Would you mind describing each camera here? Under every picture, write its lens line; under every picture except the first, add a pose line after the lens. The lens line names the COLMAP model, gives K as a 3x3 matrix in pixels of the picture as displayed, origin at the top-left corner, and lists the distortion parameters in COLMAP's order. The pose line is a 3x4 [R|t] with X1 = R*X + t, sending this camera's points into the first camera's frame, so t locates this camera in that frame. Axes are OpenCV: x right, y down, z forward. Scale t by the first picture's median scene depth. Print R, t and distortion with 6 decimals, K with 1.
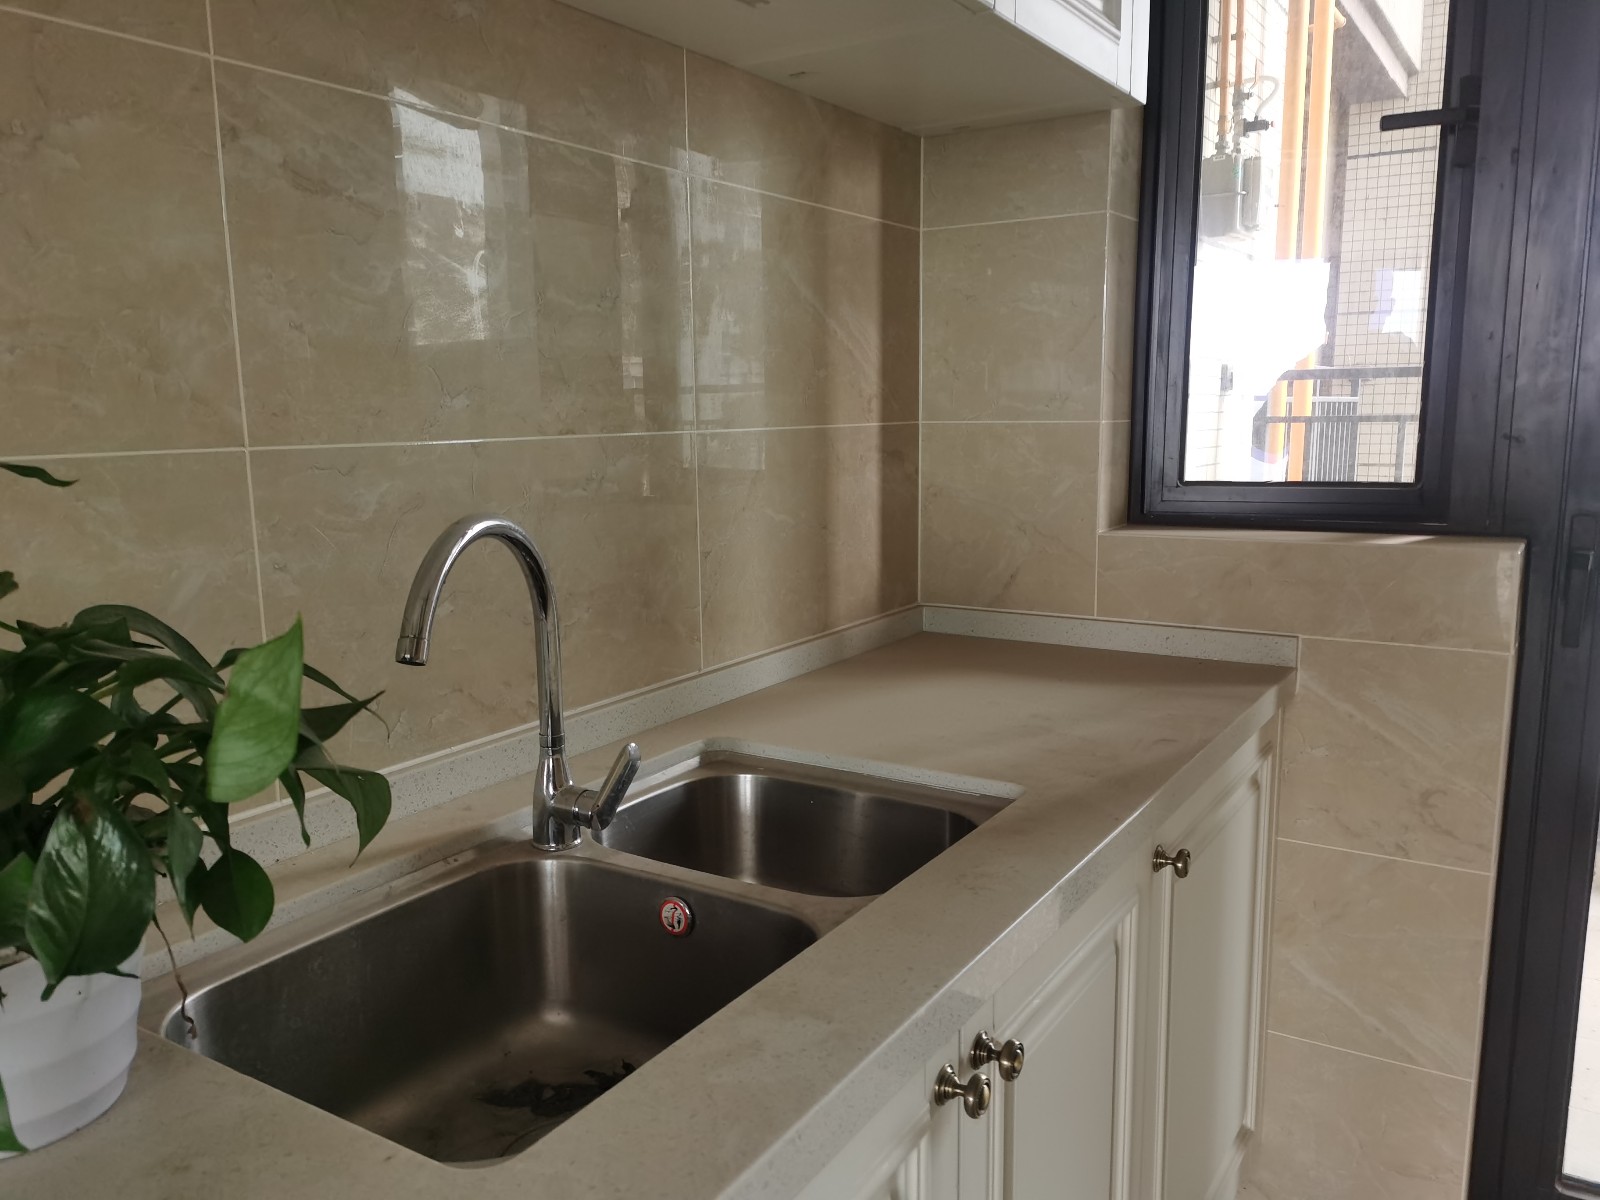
lens RADIAL K [[1231.4, 0, 794.5], [0, 1231.4, 604.1], [0, 0, 1]] dist [0.013020, 0.001800]
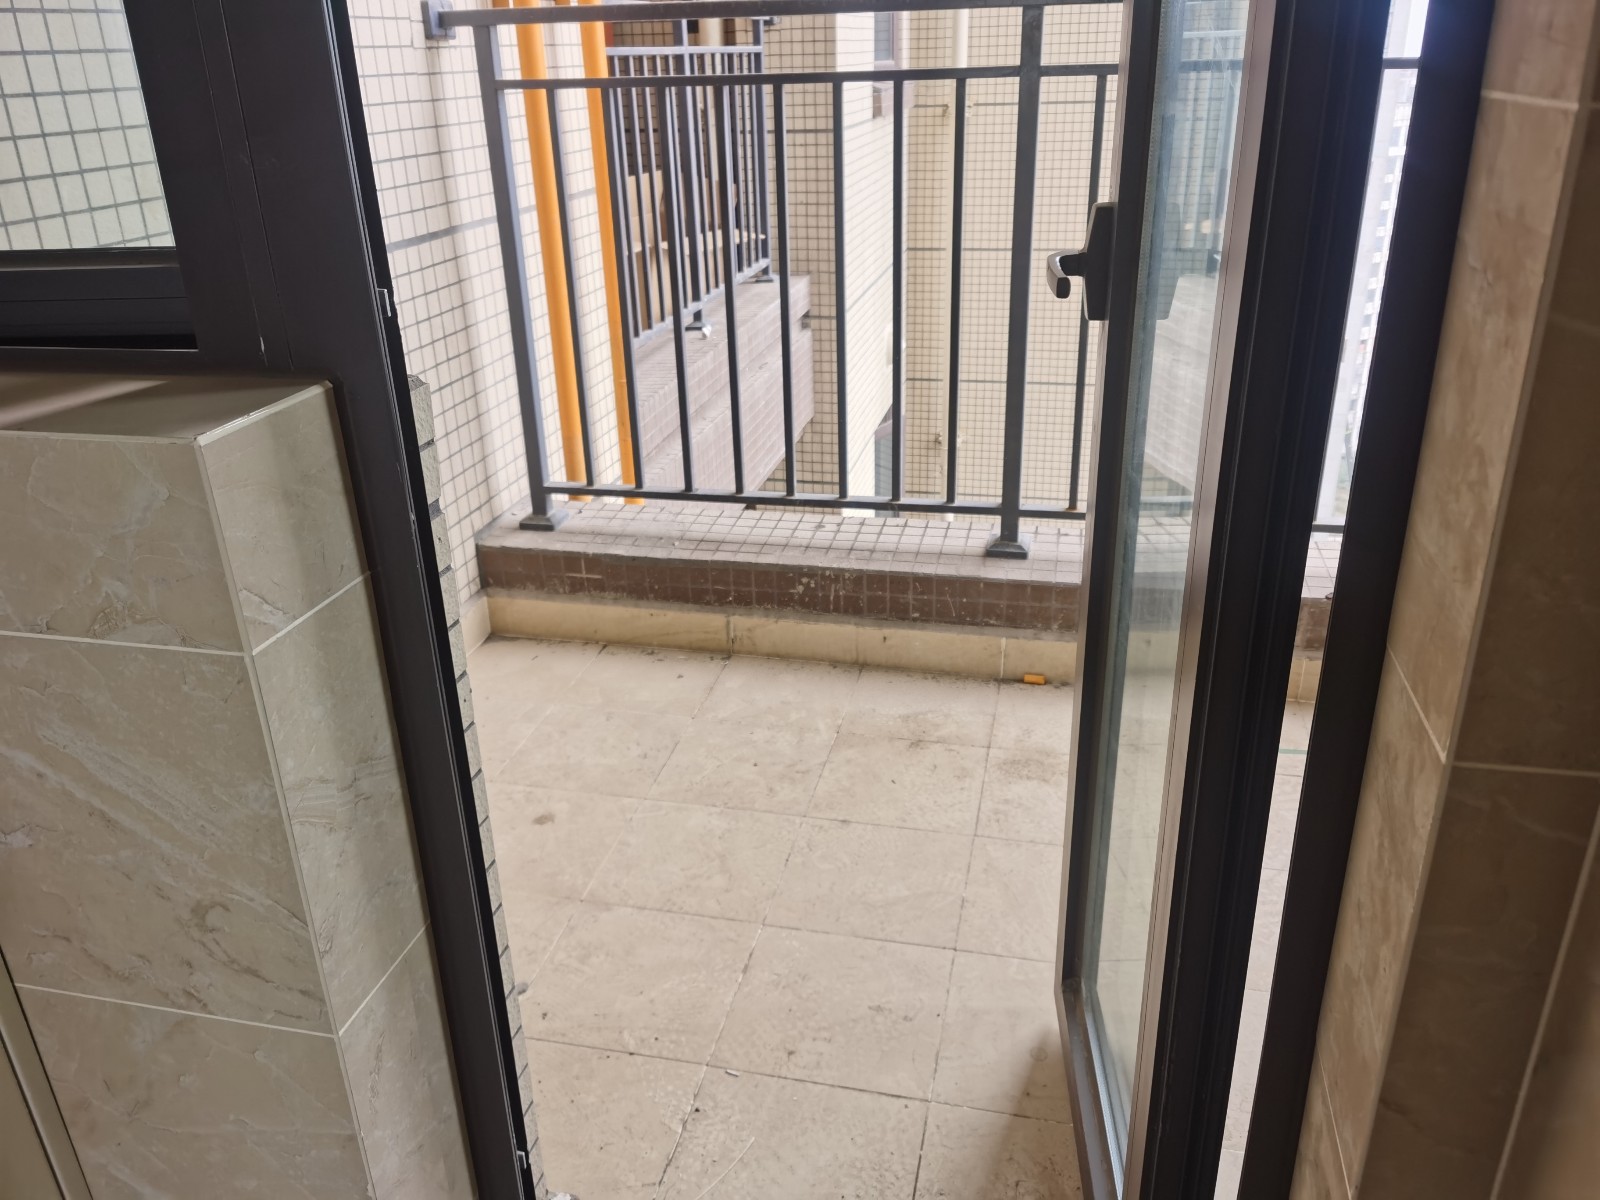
lens RADIAL K [[1231.4, 0, 806.7], [0, 1231.4, 601.9], [0, 0, 1]] dist [0.013020, 0.001800]
pose [[0.947087, -0.145394, 0.286160, 0.612355], [0.068396, 0.962464, 0.262650, -0.082002], [-0.313607, -0.229180, 0.921481, 0.479867]]
